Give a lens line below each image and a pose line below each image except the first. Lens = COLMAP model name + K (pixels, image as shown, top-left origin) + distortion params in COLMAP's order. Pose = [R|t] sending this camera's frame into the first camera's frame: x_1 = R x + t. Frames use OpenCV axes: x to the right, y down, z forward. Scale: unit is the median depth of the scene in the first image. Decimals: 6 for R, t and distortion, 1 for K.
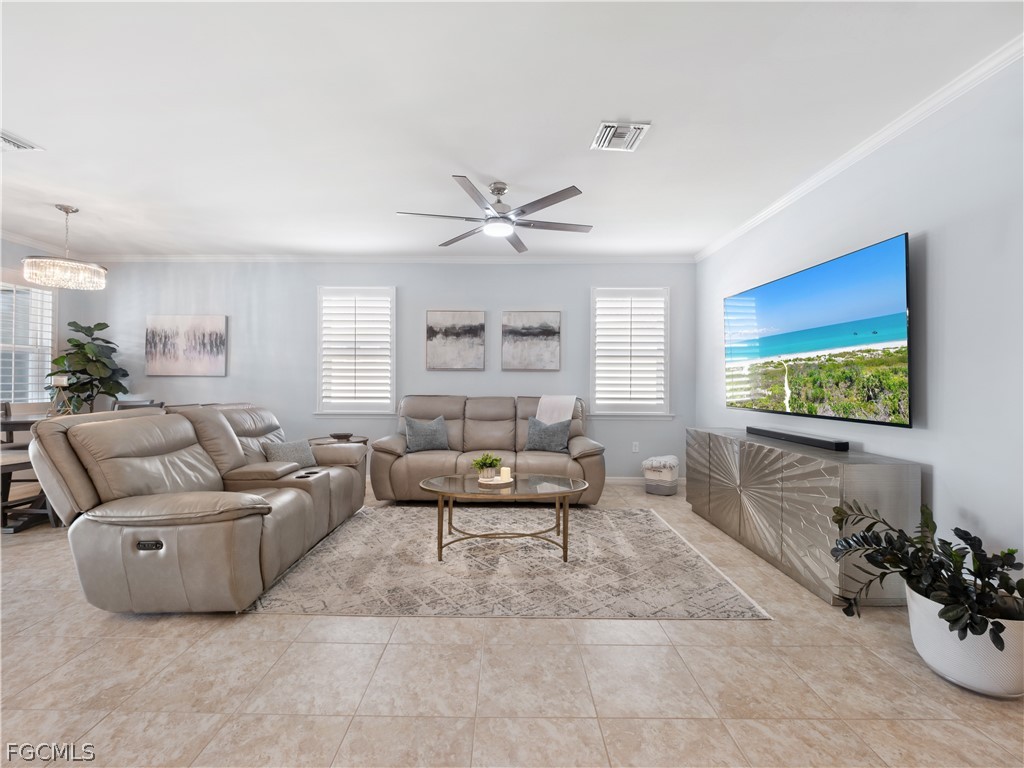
lens RADIAL K [[430.8, 0, 506.2], [0, 430.8, 377.8], [0, 0, 1]] dist [-0.003555, -0.000715]
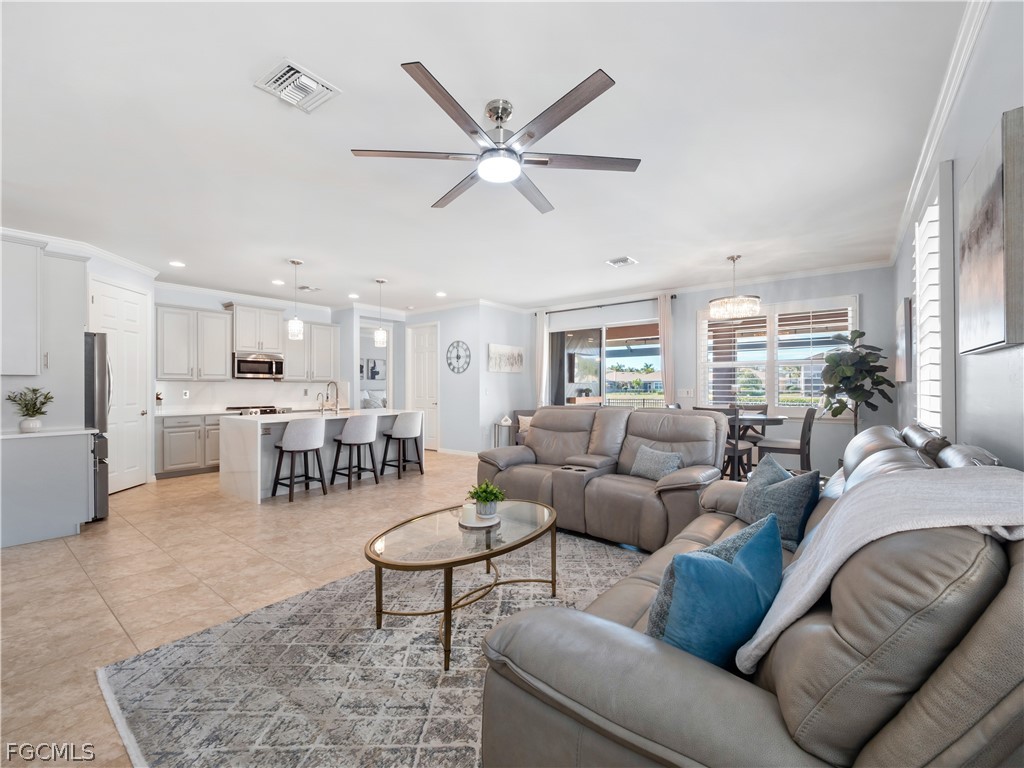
lens RADIAL K [[436.1, 0, 501.3], [0, 436.1, 384.9], [0, 0, 1]] dist [0.004224, -0.009724]
pose [[-0.622448, -0.006770, -0.782632, 0.358900], [0.010289, 0.999805, -0.016831, 0.008259], [0.782593, -0.018529, -0.622258, 0.975453]]
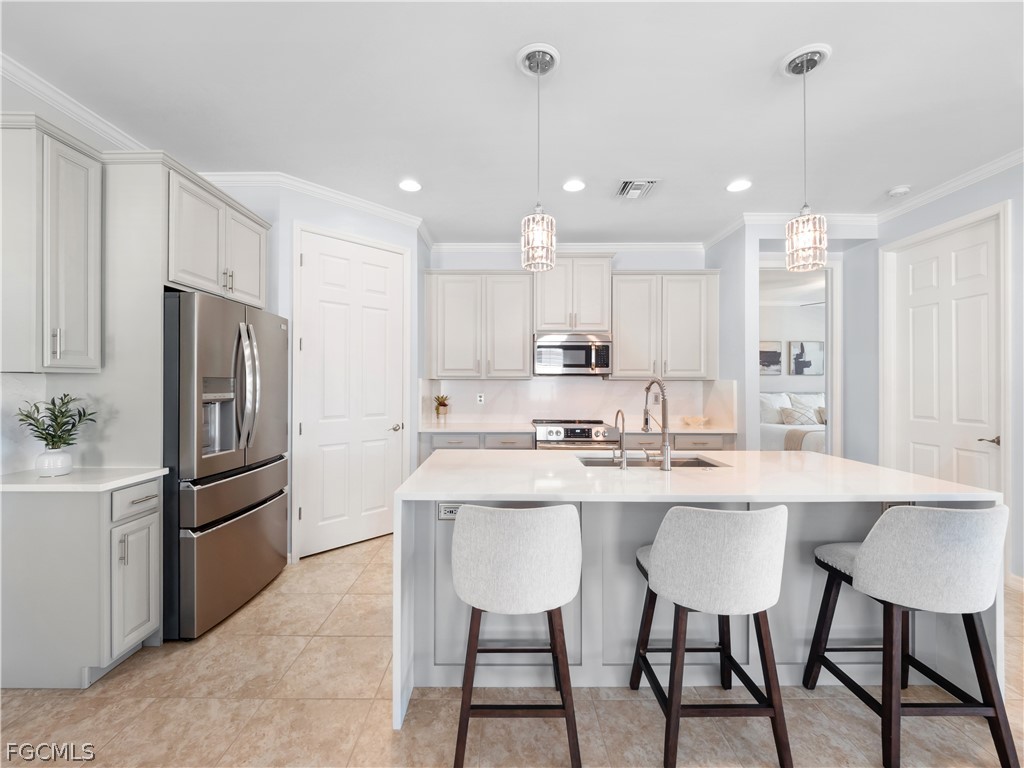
lens RADIAL K [[430.4, 0, 504.4], [0, 430.4, 383.5], [0, 0, 1]] dist [-0.000758, -0.004039]
pose [[-0.999975, -0.007021, -0.001016, -0.132644], [-0.007006, 0.999875, -0.014189, -0.015440], [0.001116, -0.014182, -0.999899, 0.311943]]
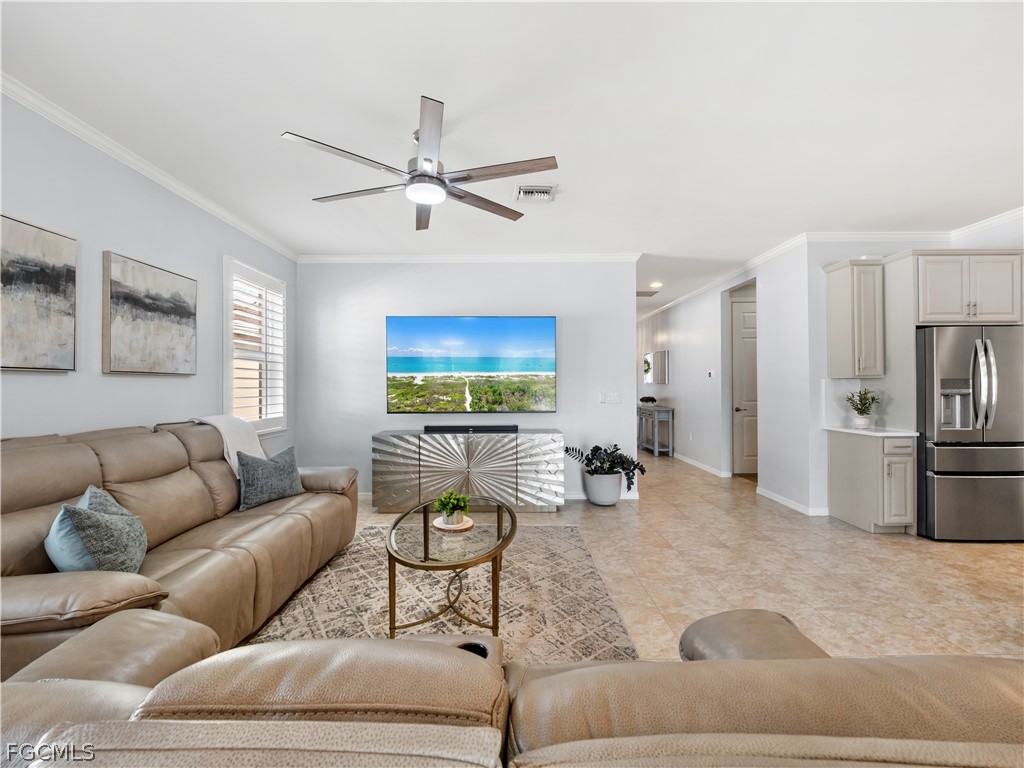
lens RADIAL K [[430.4, 0, 504.4], [0, 430.4, 383.5], [0, 0, 1]] dist [-0.000758, -0.004039]
pose [[-0.000887, -0.000269, 1.000000, -0.522833], [-0.010361, 0.999946, 0.000260, -0.011343], [-0.999946, -0.010361, -0.000890, 0.586335]]
